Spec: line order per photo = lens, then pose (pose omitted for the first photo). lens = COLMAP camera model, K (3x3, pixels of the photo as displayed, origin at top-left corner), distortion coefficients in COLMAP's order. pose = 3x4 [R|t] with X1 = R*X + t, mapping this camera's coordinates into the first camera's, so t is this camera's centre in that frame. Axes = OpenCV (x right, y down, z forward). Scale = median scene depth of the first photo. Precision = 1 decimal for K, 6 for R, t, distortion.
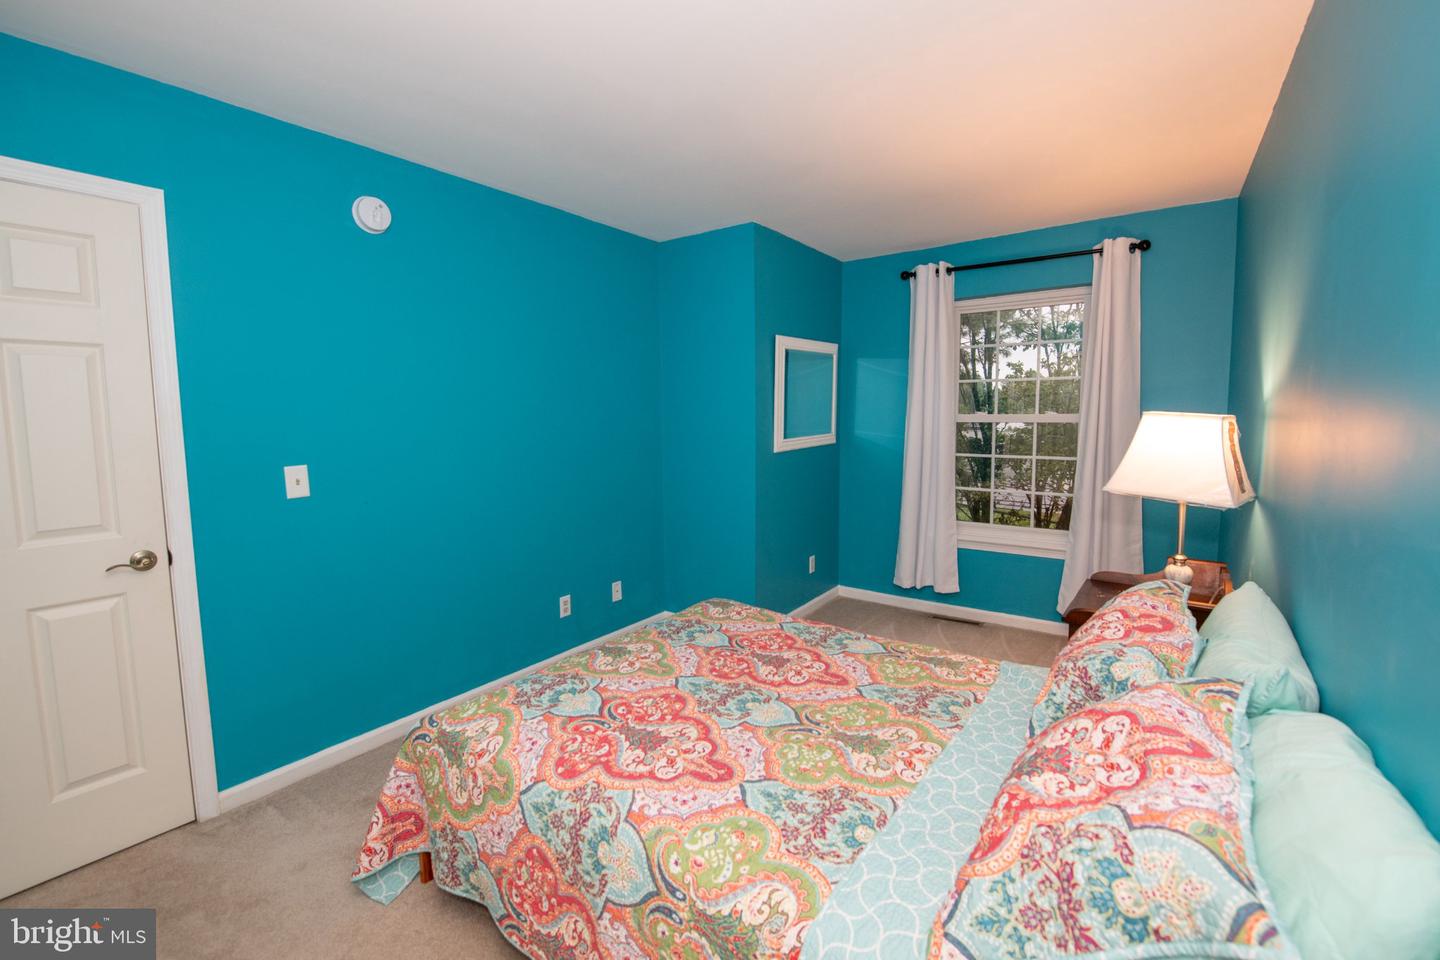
lens RADIAL K [[605.3, 0, 715.8], [0, 605.3, 472.1], [0, 0, 1]] dist [-0.015936, -0.002461]
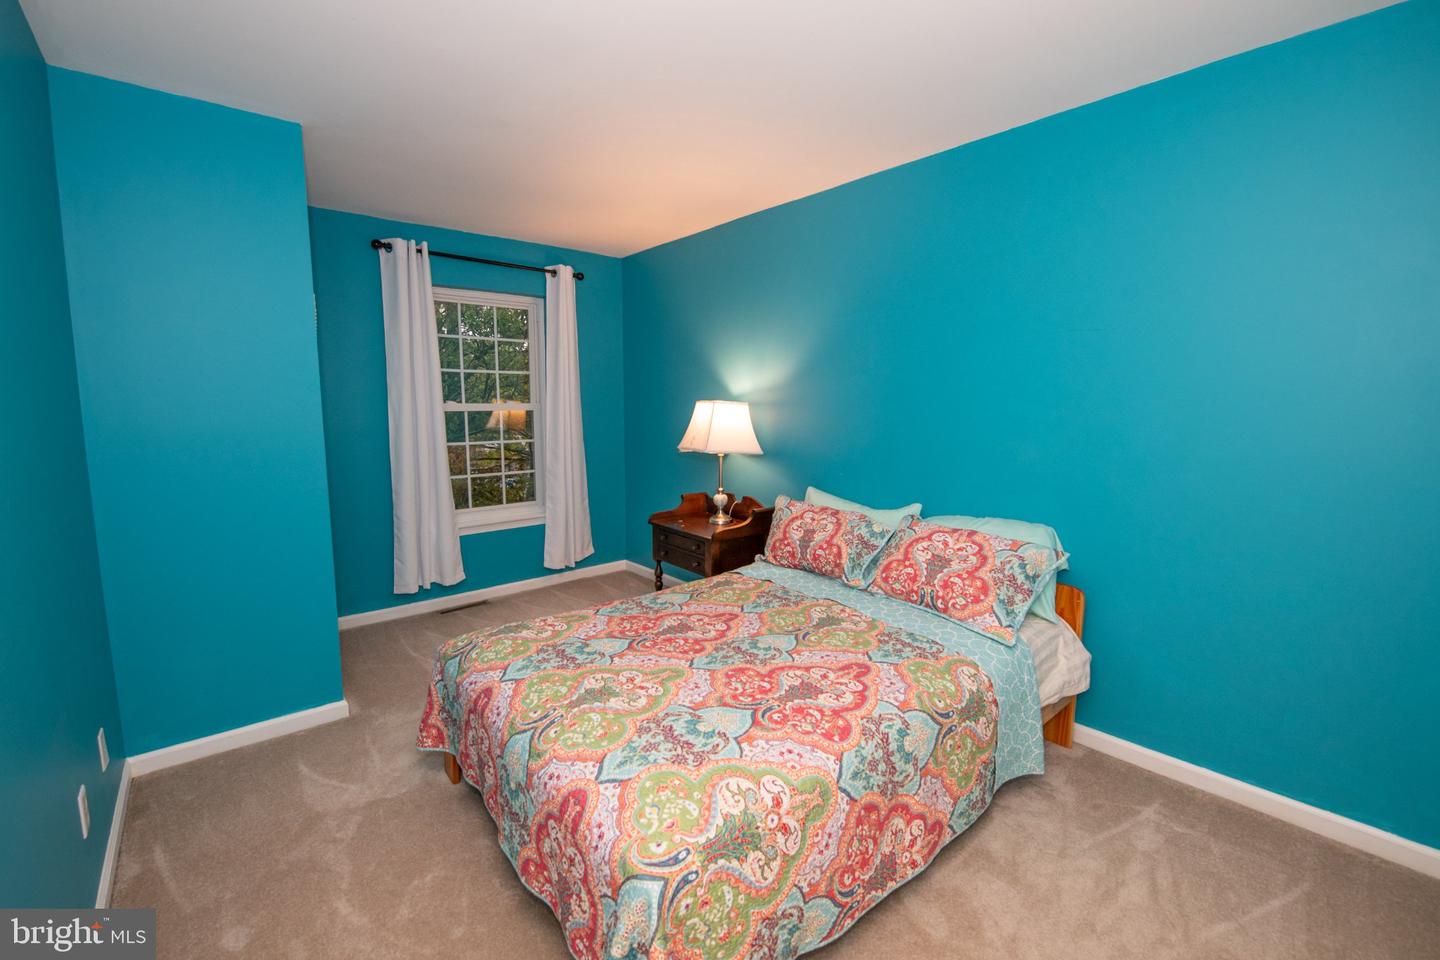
lens RADIAL K [[605.3, 0, 717.3], [0, 605.3, 482.7], [0, 0, 1]] dist [-0.015936, -0.002461]
pose [[0.224634, -0.120646, 0.966946, -0.883355], [0.091071, 0.990562, 0.102436, -0.050969], [-0.970178, 0.065050, 0.233502, 0.646644]]
